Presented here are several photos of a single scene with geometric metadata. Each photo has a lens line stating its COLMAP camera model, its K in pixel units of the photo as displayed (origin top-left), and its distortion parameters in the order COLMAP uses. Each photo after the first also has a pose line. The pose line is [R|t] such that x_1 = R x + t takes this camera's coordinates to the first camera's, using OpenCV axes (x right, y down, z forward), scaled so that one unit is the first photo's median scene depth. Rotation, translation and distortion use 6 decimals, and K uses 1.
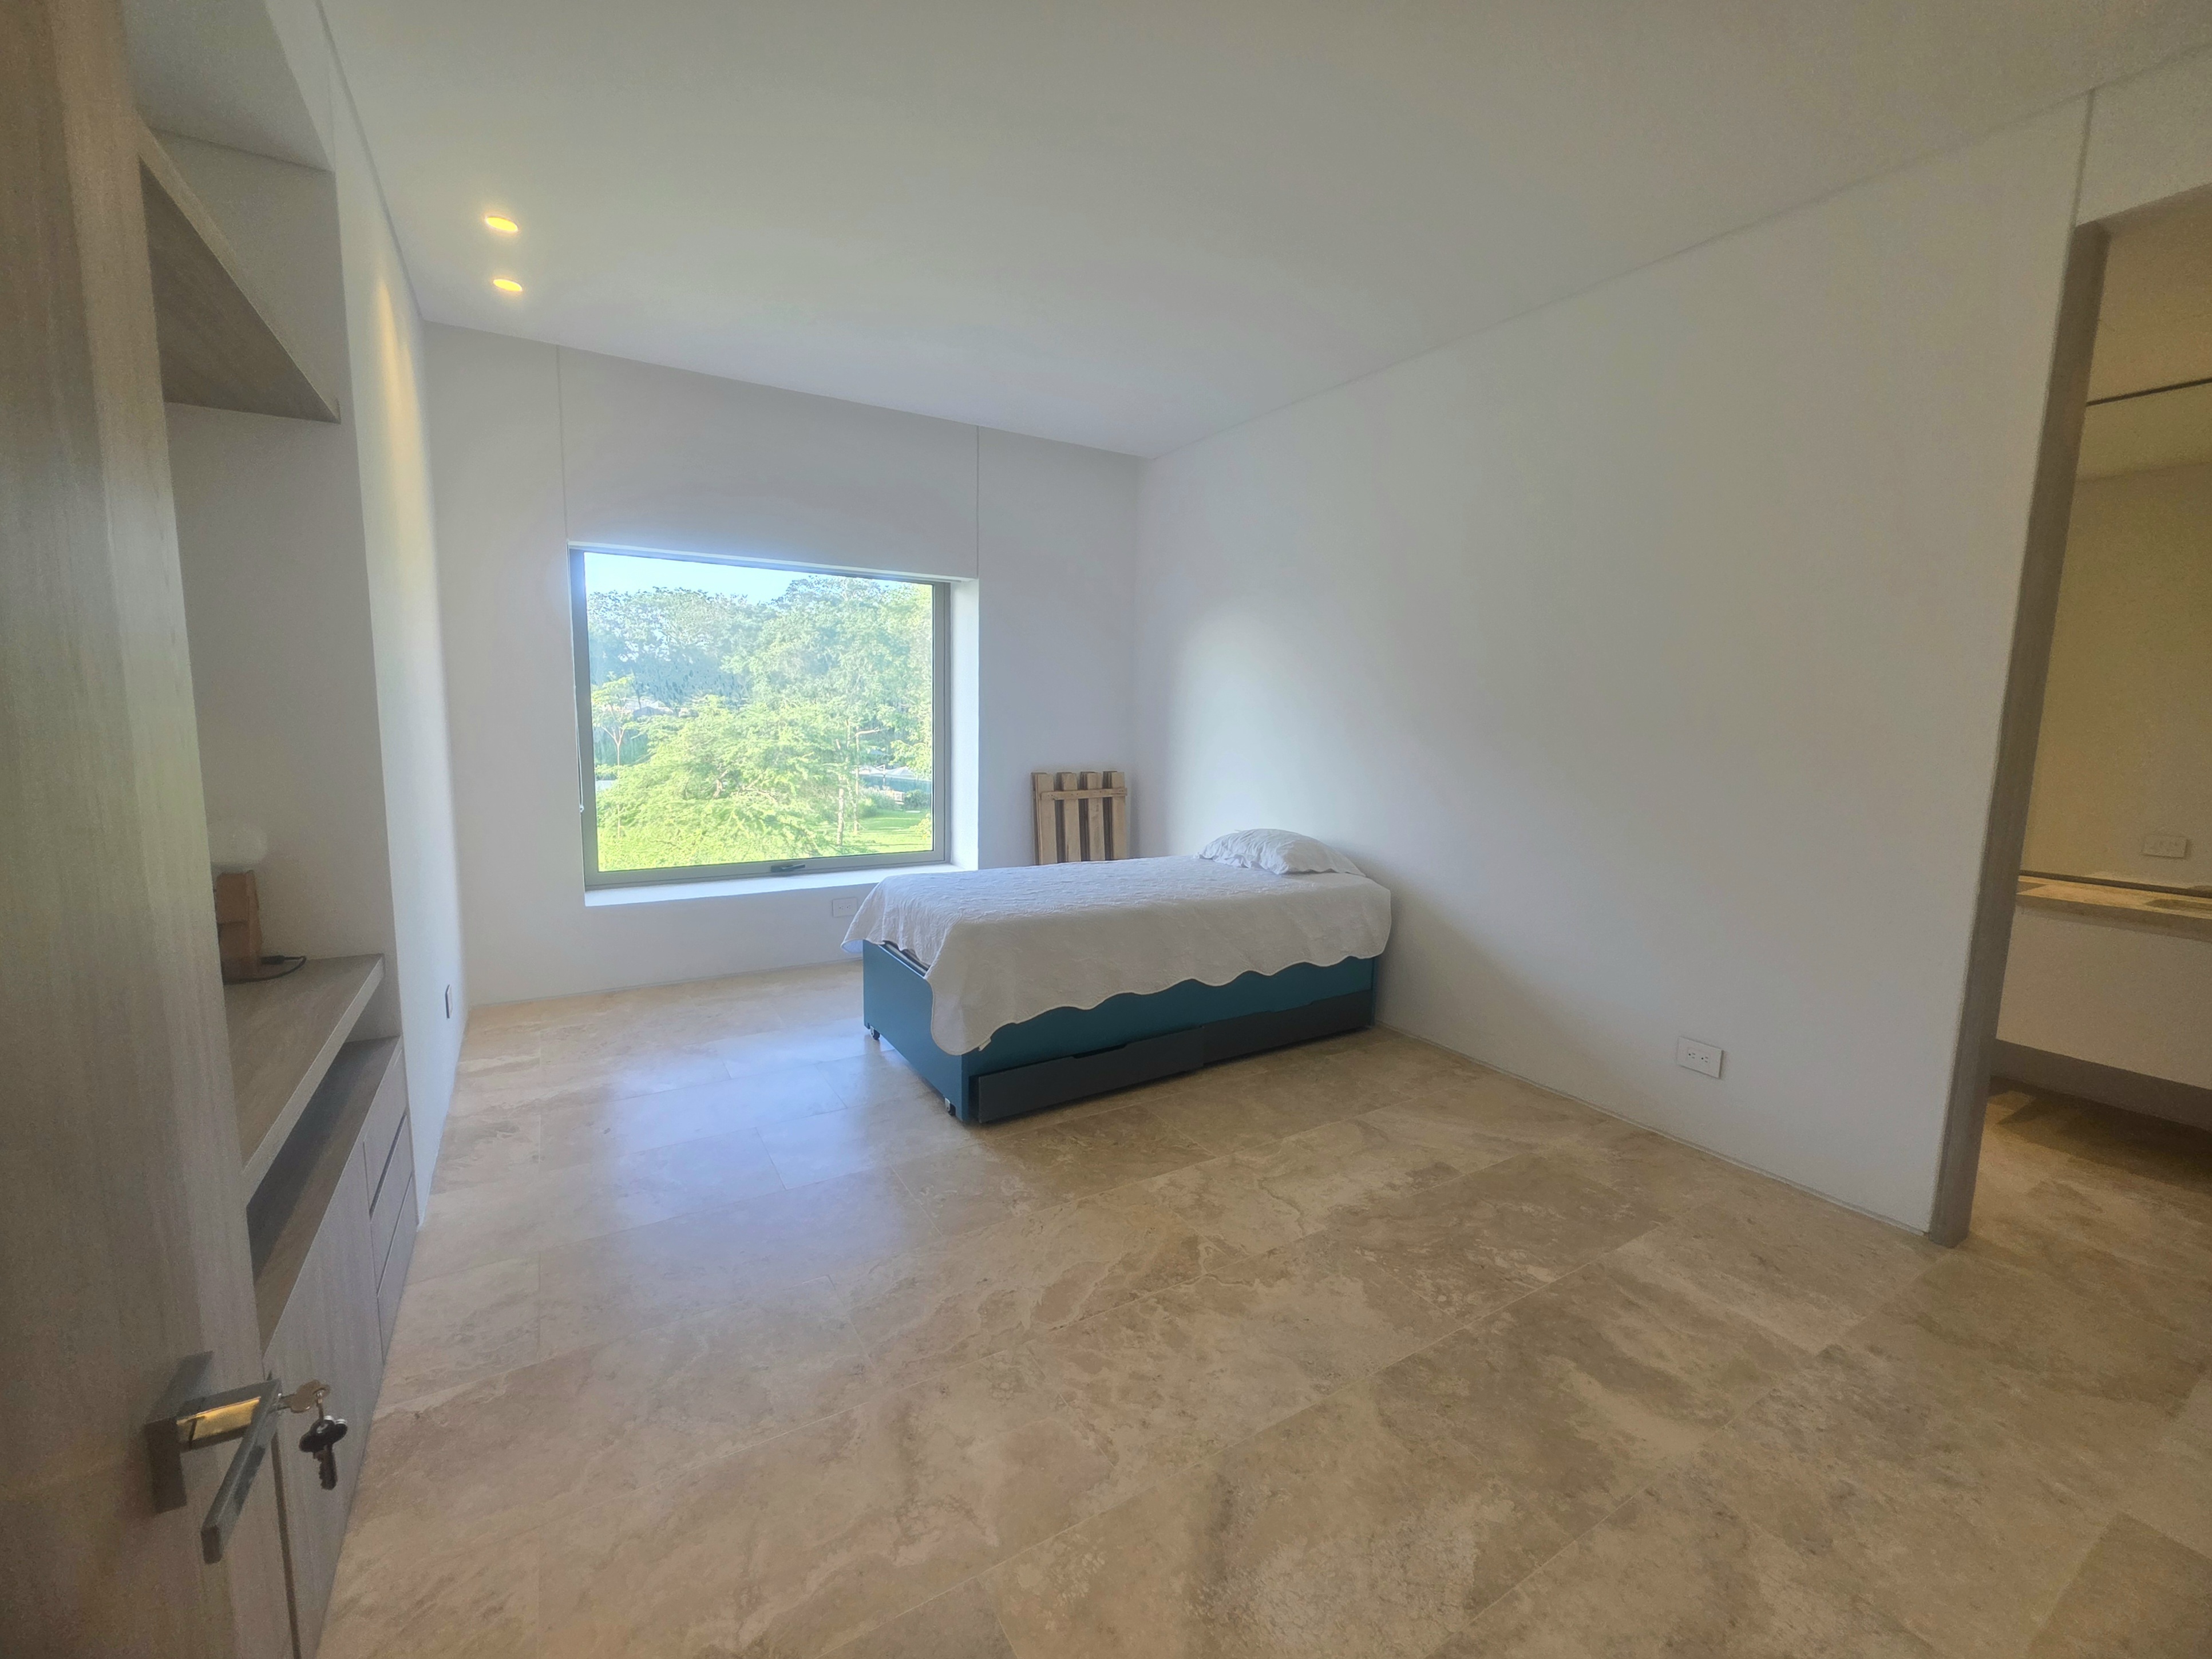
lens RADIAL K [[914.7, 0, 1106.0], [0, 914.7, 829.5], [0, 0, 1]] dist [-0.000537, -0.000201]
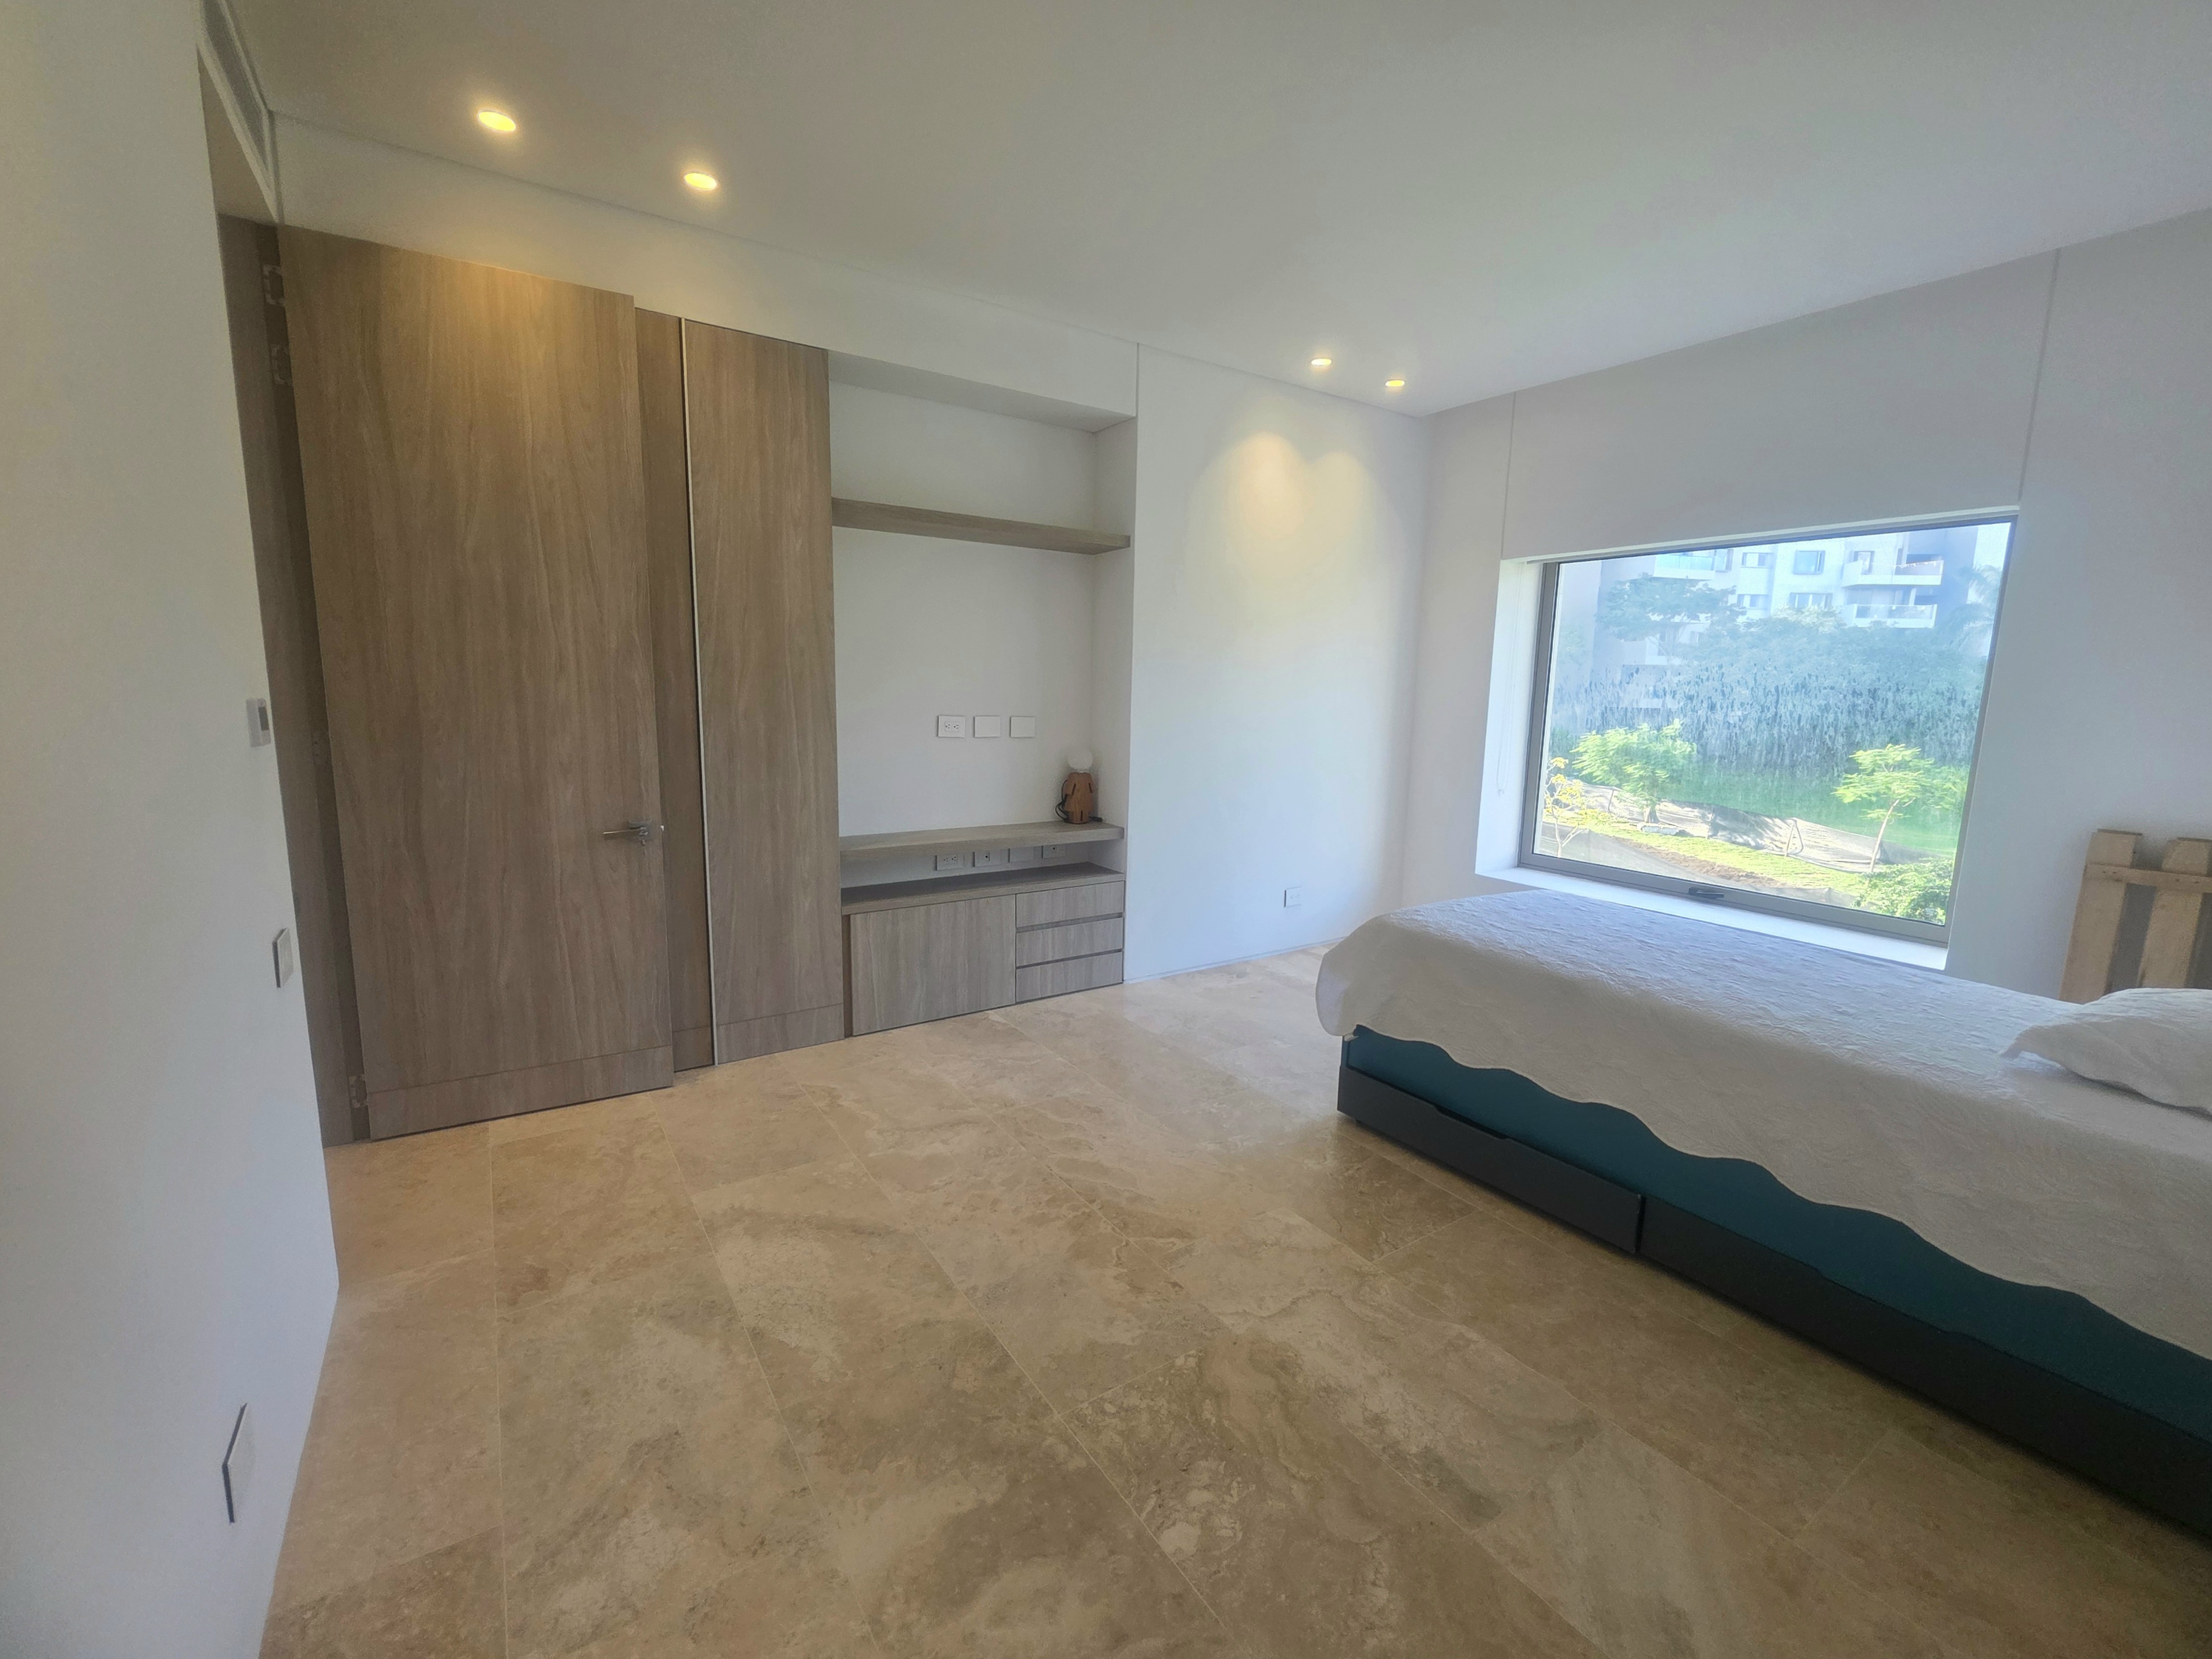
lens RADIAL K [[923.5, 0, 1103.6], [0, 923.5, 822.6], [0, 0, 1]] dist [-0.001835, -0.000521]
pose [[0.047087, 0.132481, -0.990067, 1.189723], [-0.150868, 0.980739, 0.124057, -0.114229], [0.987432, 0.143528, 0.066167, 0.916840]]
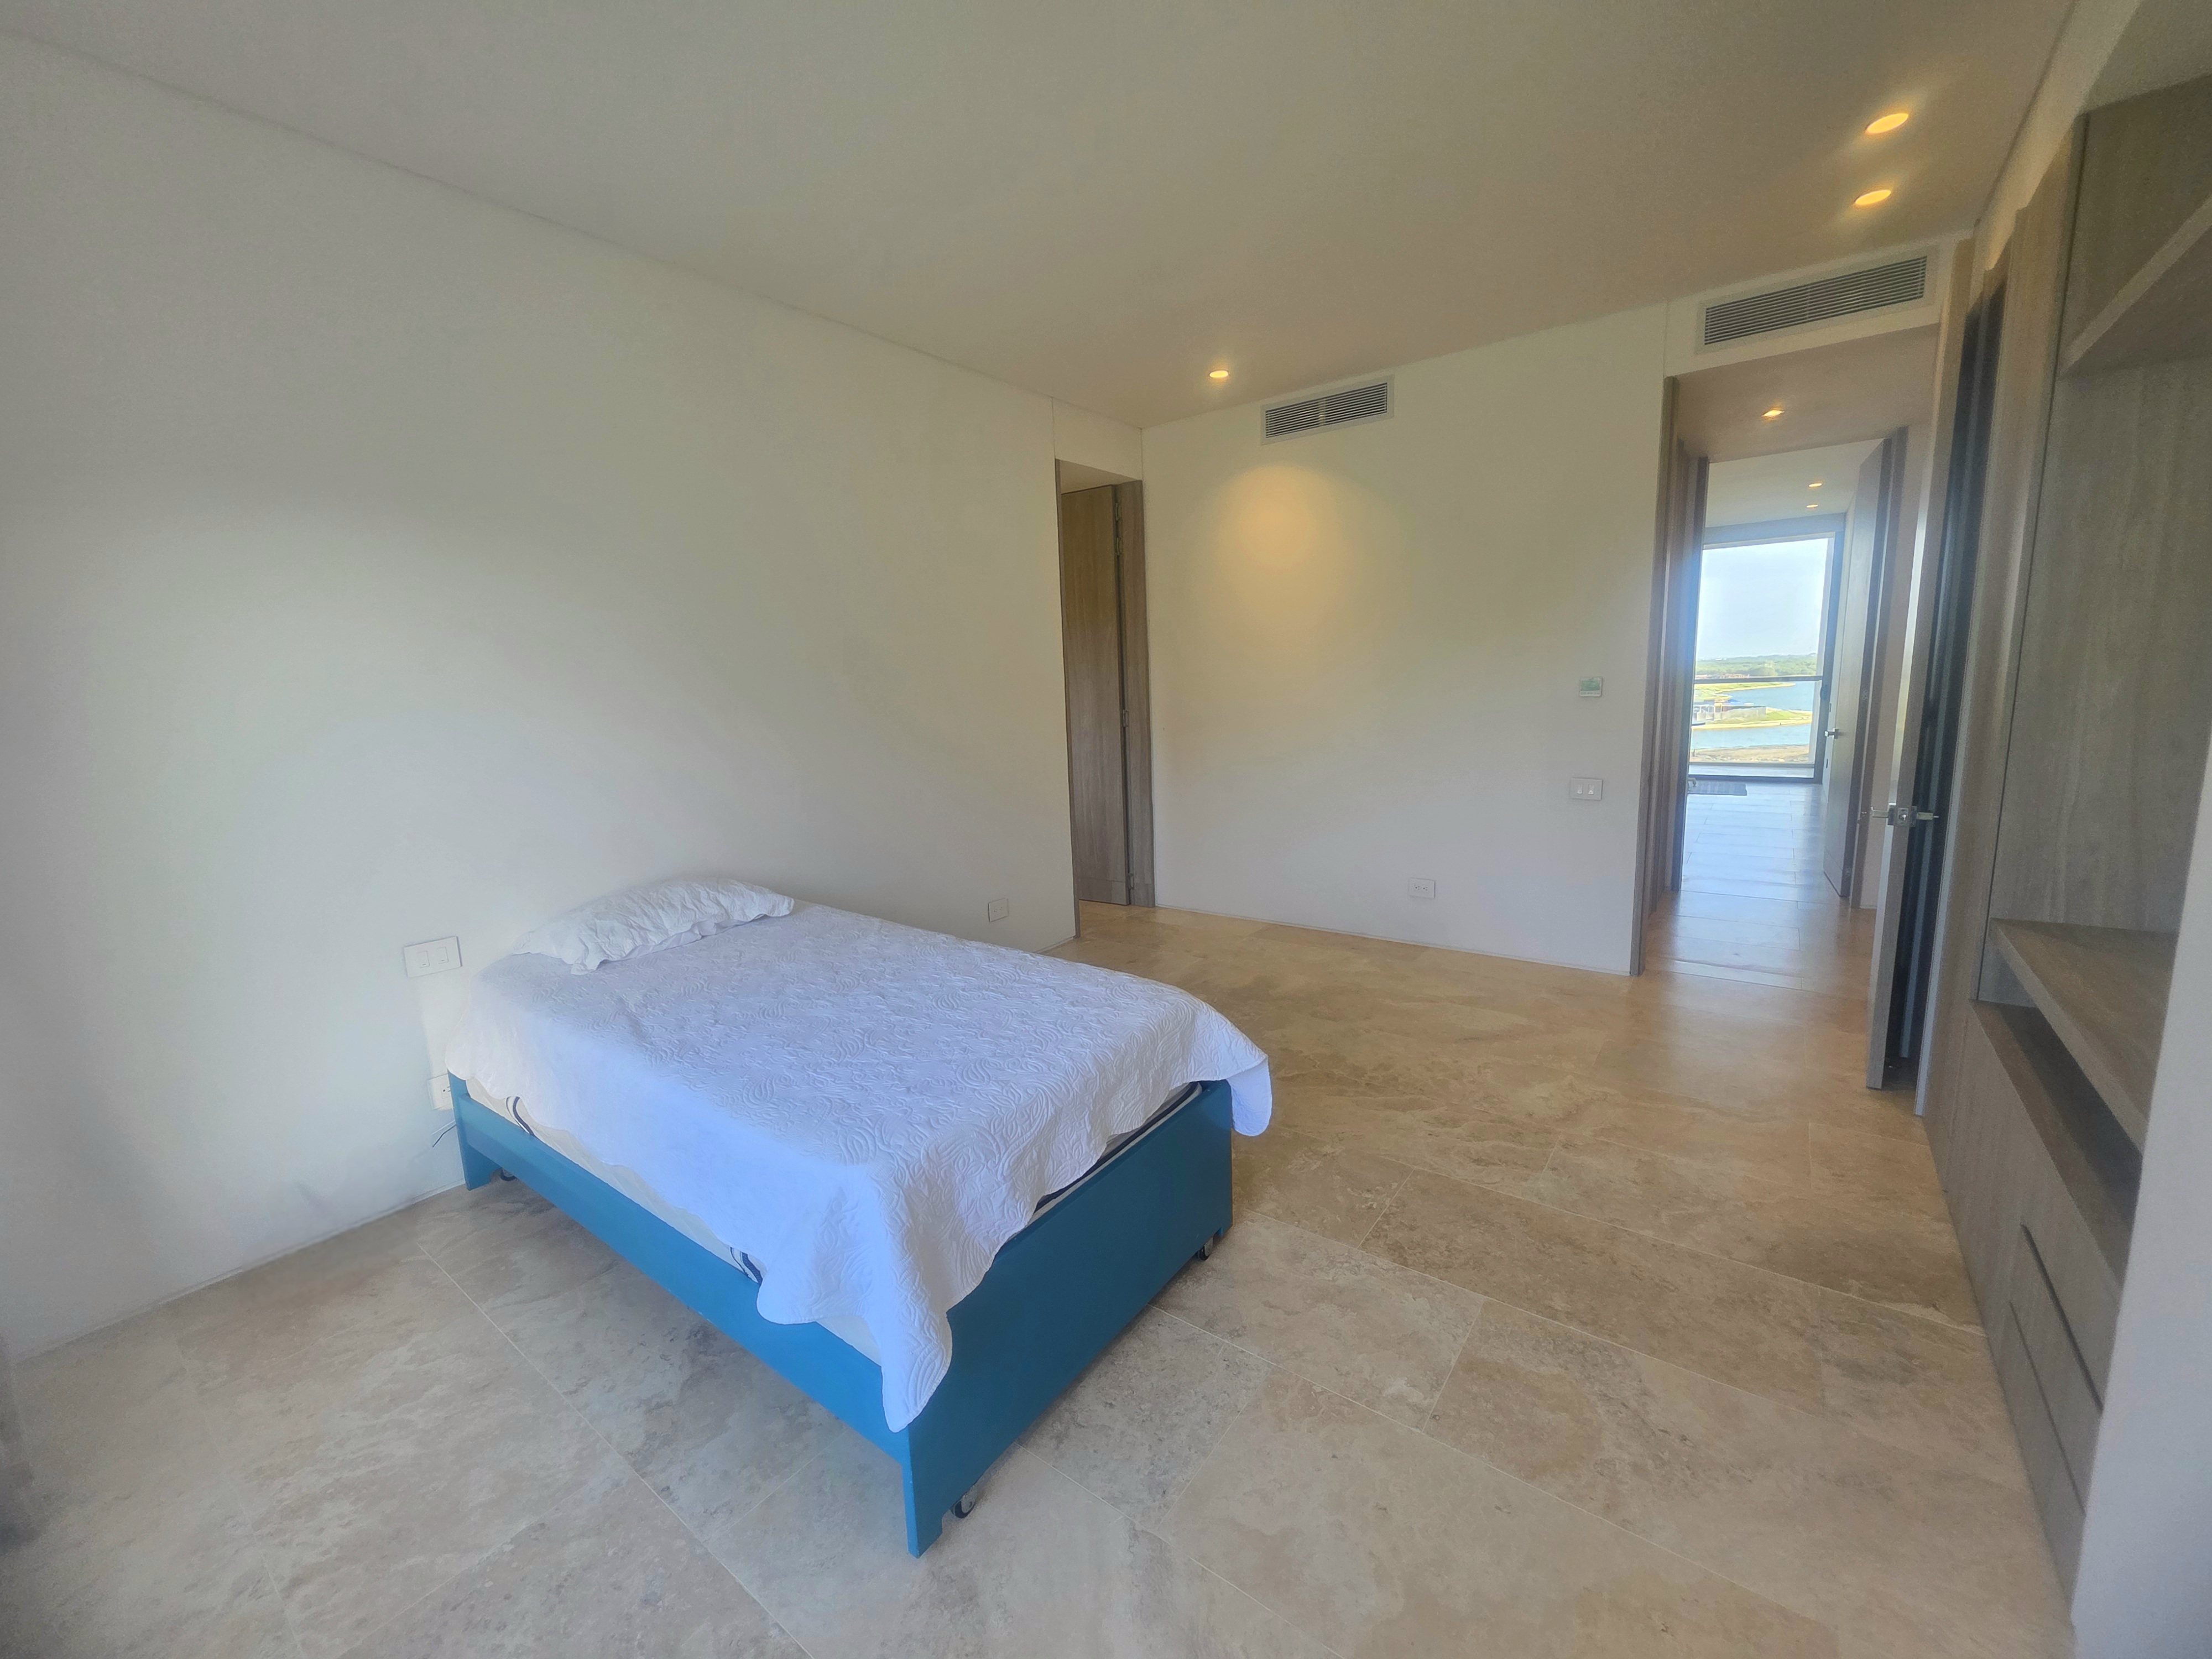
lens RADIAL K [[897.3, 0, 1100.2], [0, 897.3, 826.6], [0, 0, 1]] dist [0.000074, 0.000017]
pose [[-0.371306, -0.154864, 0.915505, -1.113277], [0.150279, 0.962970, 0.223843, -0.283400], [-0.916268, 0.220695, -0.334284, 1.877338]]
